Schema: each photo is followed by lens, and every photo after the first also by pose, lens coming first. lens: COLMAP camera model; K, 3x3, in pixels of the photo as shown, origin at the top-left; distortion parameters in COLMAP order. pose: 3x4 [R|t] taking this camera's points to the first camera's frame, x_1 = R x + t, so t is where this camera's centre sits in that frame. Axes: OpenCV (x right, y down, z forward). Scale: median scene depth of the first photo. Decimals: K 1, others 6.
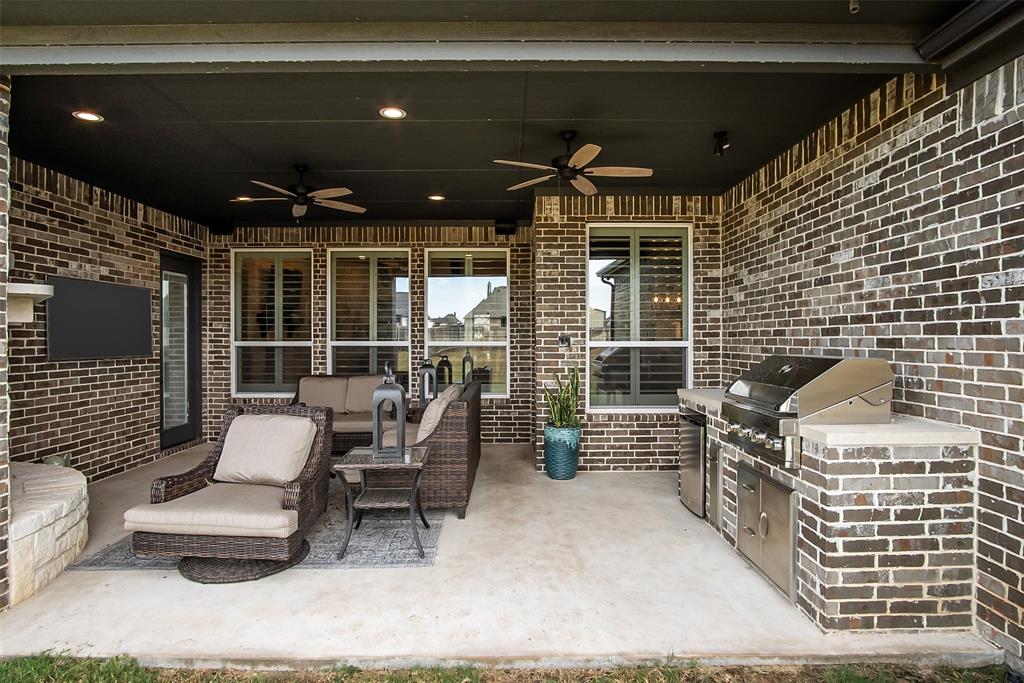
lens RADIAL K [[555.1, 0, 510.5], [0, 555.1, 344.4], [0, 0, 1]] dist [-0.024439, 0.001393]
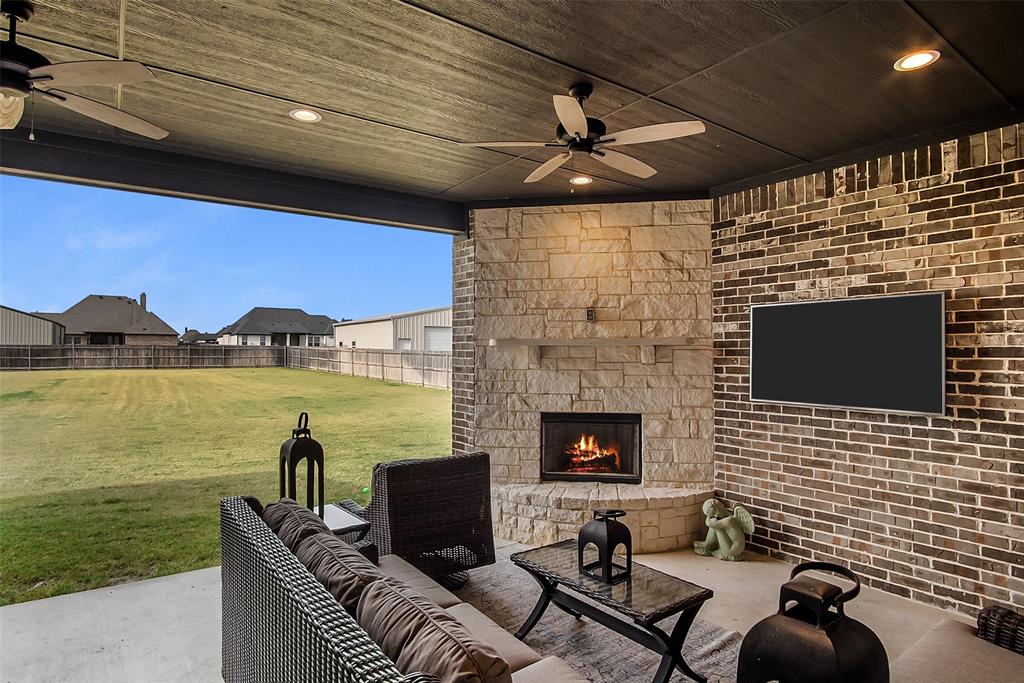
lens RADIAL K [[555.1, 0, 510.5], [0, 555.1, 344.4], [0, 0, 1]] dist [-0.024439, 0.001393]
pose [[-0.810396, -0.008717, -0.585818, 0.013767], [-0.005311, 0.999958, -0.007533, -0.047612], [0.585858, -0.002994, -0.810408, 1.326682]]
